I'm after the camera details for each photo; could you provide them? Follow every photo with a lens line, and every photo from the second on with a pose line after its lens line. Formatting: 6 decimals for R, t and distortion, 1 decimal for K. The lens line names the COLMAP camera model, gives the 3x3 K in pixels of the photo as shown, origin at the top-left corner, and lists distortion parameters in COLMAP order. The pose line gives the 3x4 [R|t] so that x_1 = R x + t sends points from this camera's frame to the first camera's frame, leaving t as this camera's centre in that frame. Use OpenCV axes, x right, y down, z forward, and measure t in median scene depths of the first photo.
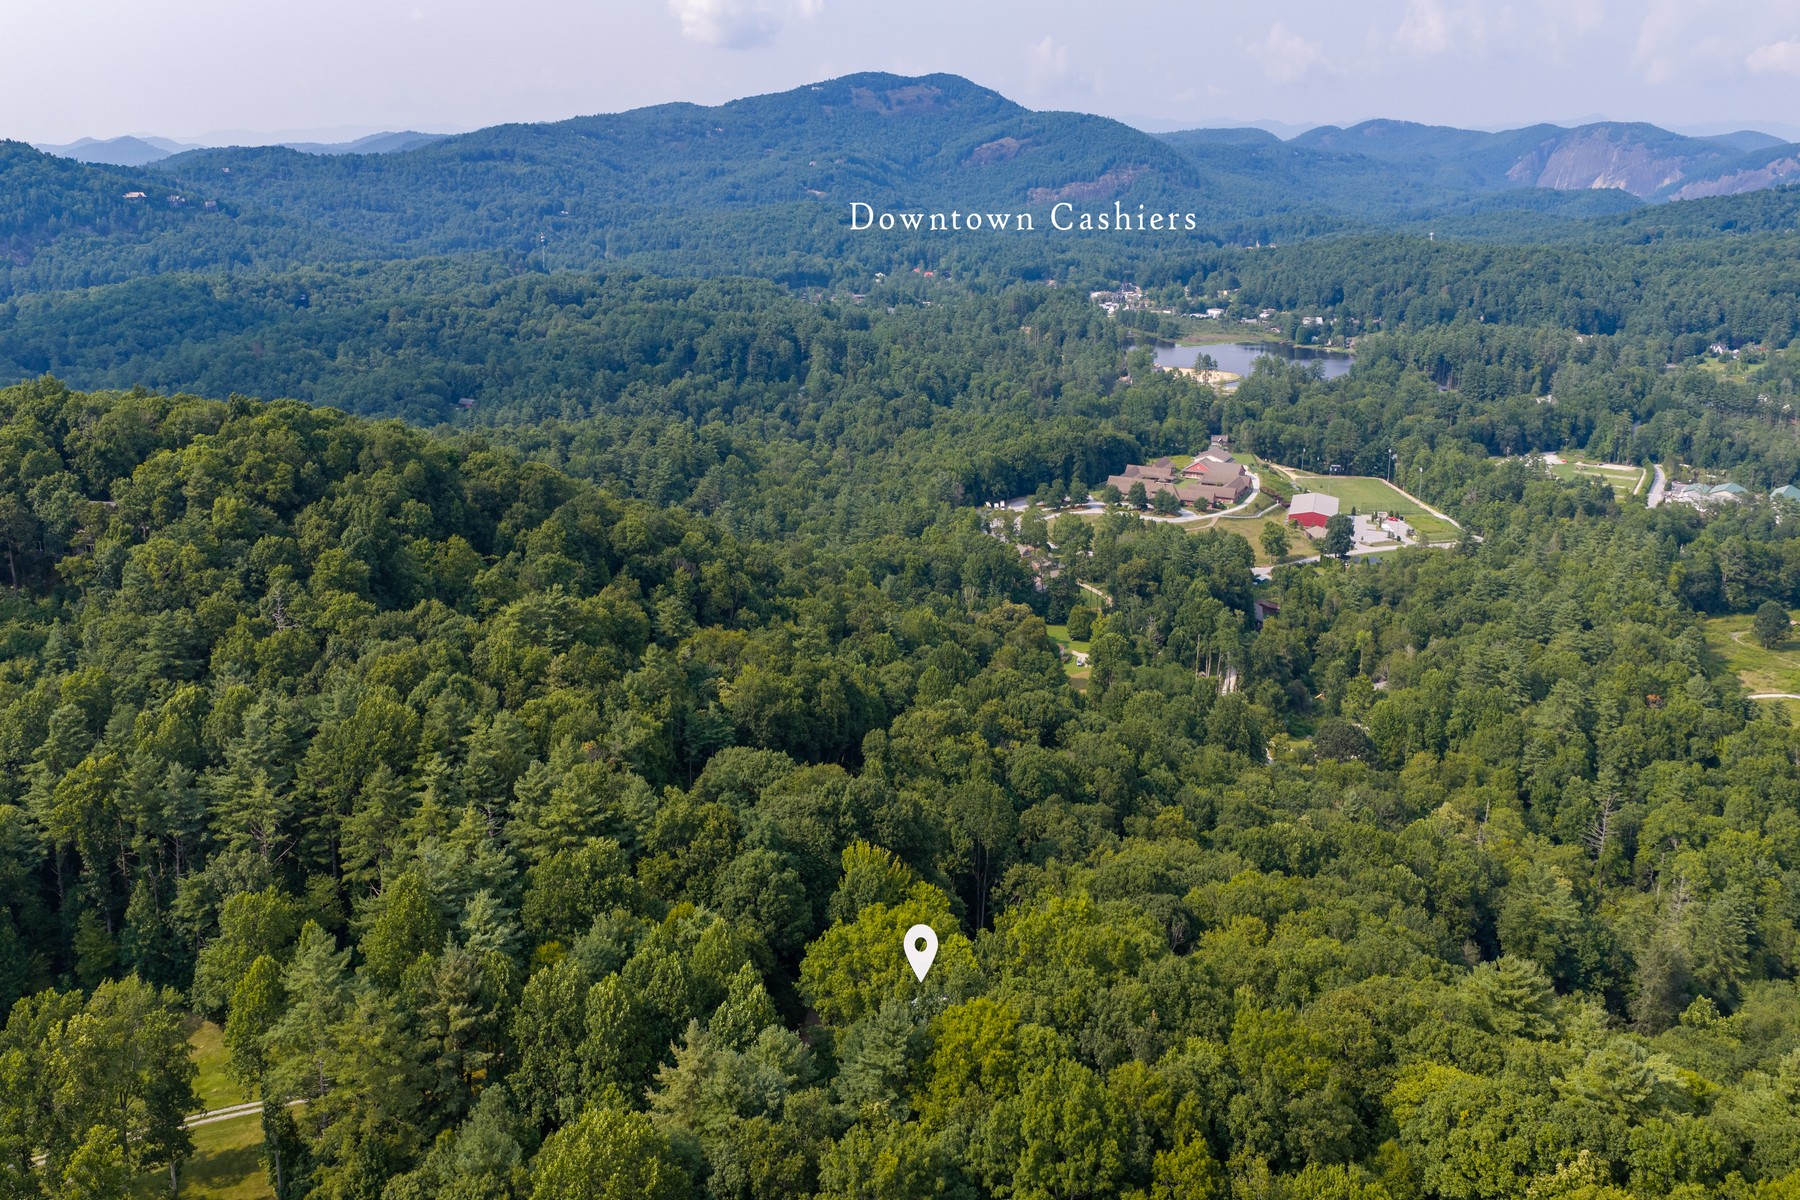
lens RADIAL K [[1519.2, 0, 903.0], [0, 1519.2, 516.6], [0, 0, 1]] dist [0.025905, -0.075353]
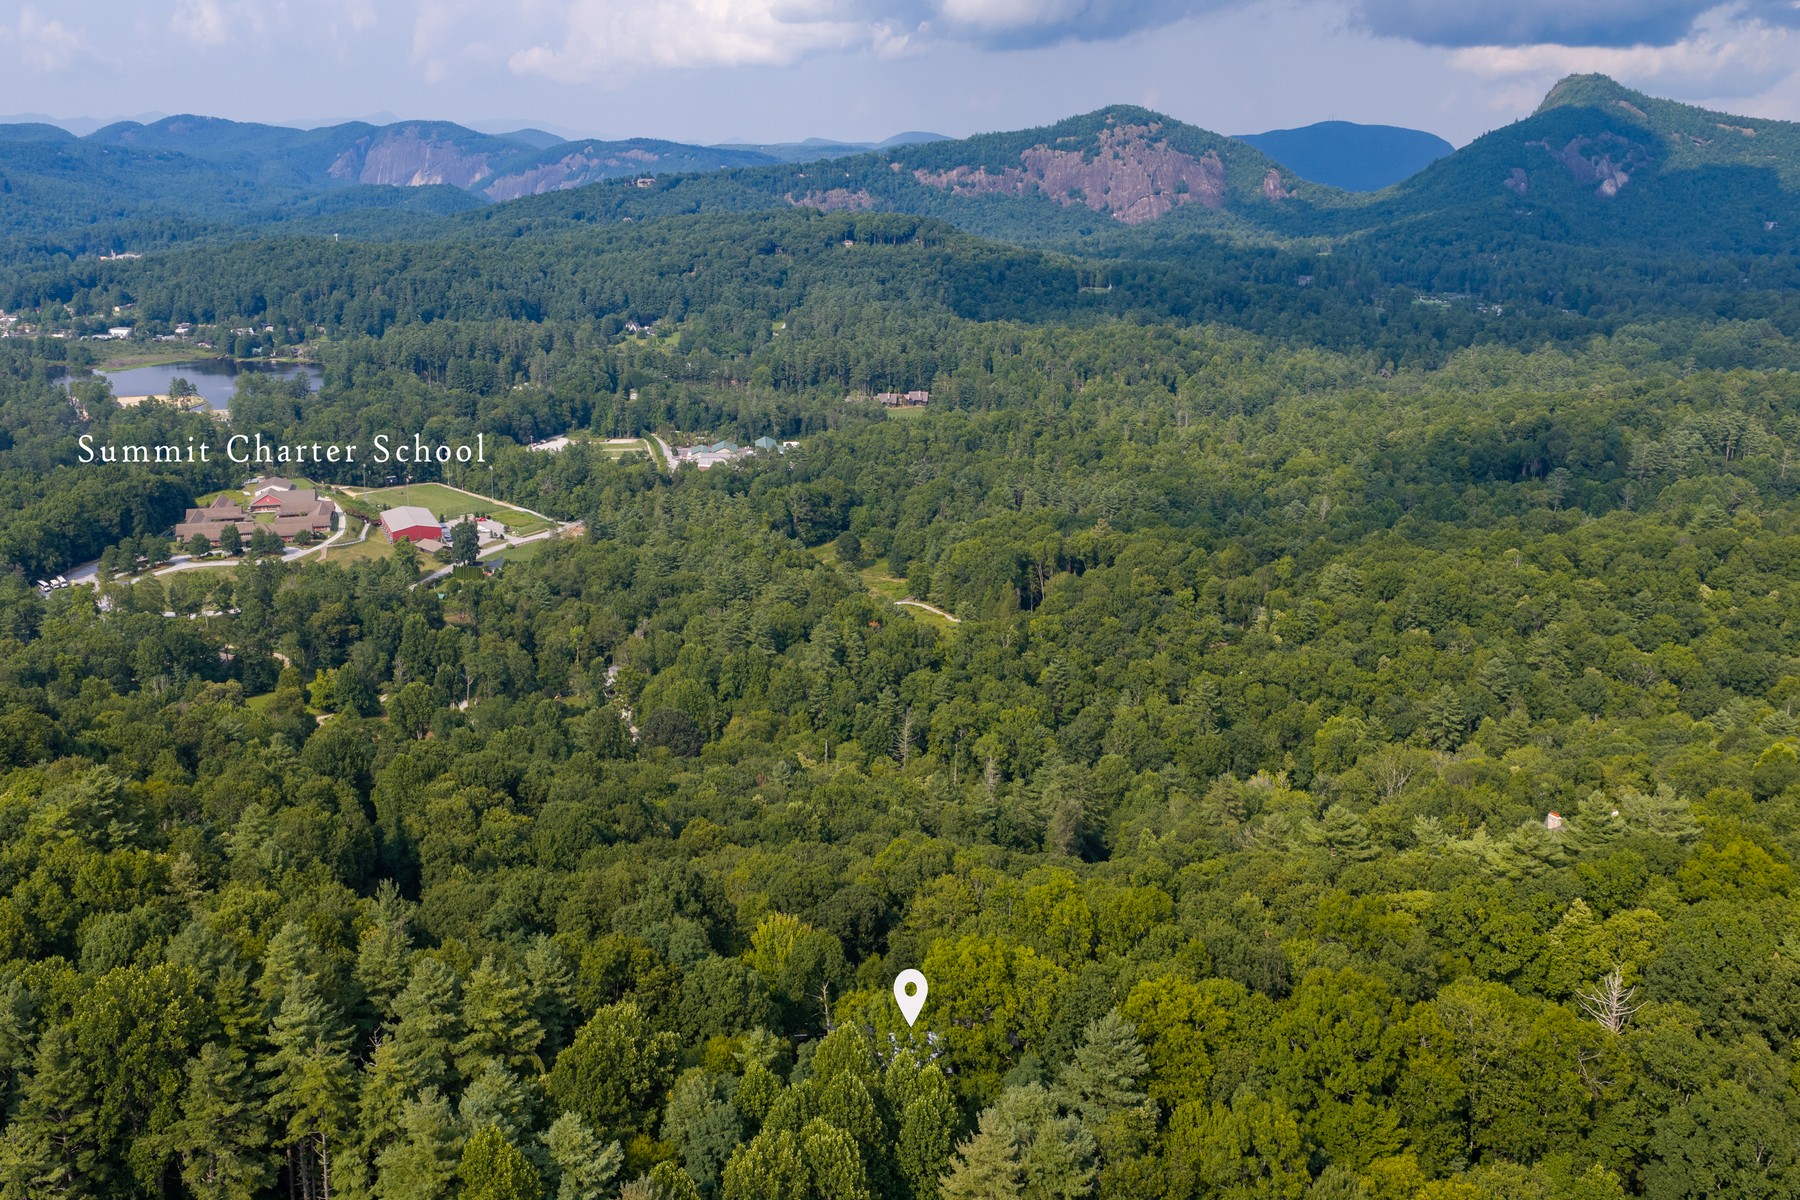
lens RADIAL K [[1519.2, 0, 903.0], [0, 1519.2, 516.6], [0, 0, 1]] dist [0.025905, -0.075353]
pose [[0.712376, -0.165014, 0.682122, -0.106190], [0.162191, 0.984362, 0.068744, -0.015339], [-0.682799, 0.061663, 0.728000, 0.044014]]
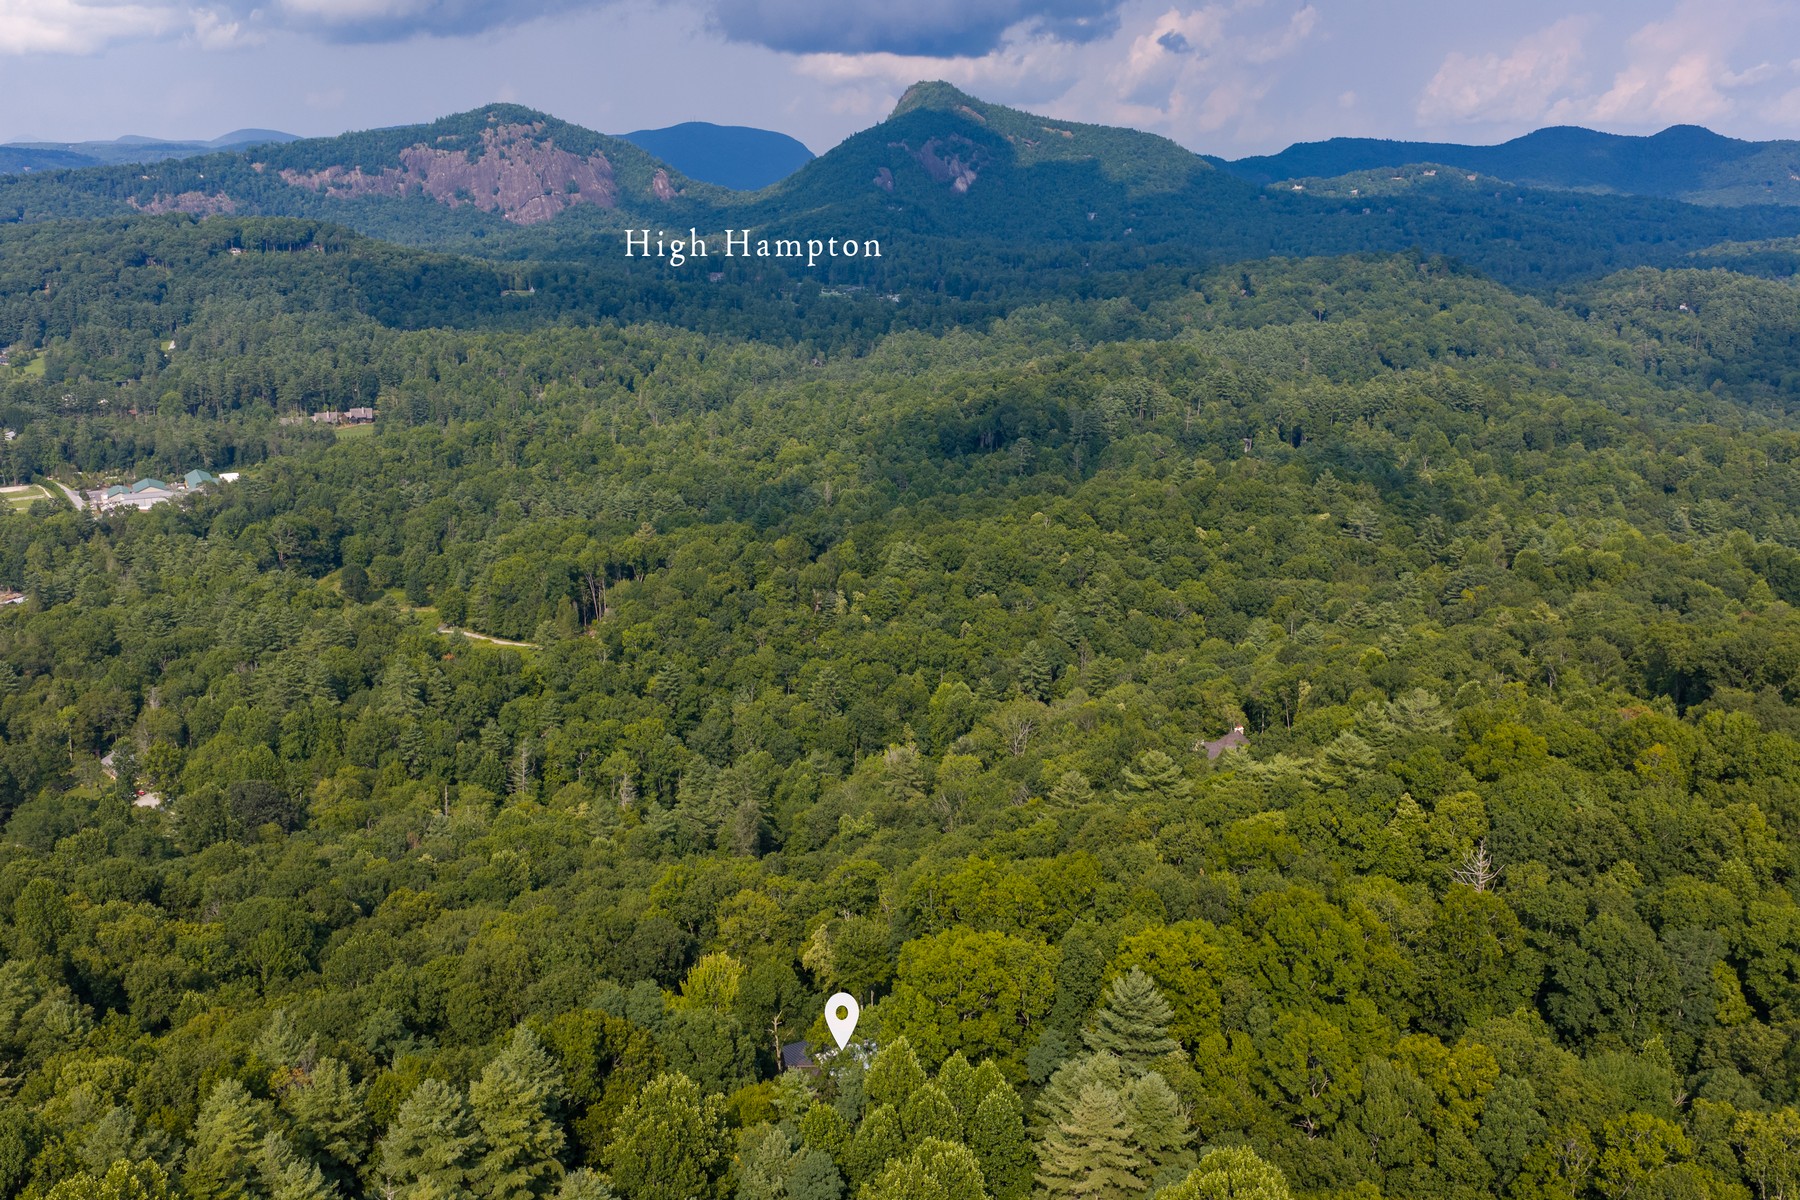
lens RADIAL K [[1519.2, 0, 903.0], [0, 1519.2, 516.6], [0, 0, 1]] dist [0.025905, -0.075353]
pose [[0.358021, -0.218156, 0.907871, -0.137621], [0.213266, 0.965726, 0.147956, -0.026915], [-0.909032, 0.140647, 0.392275, 0.093994]]
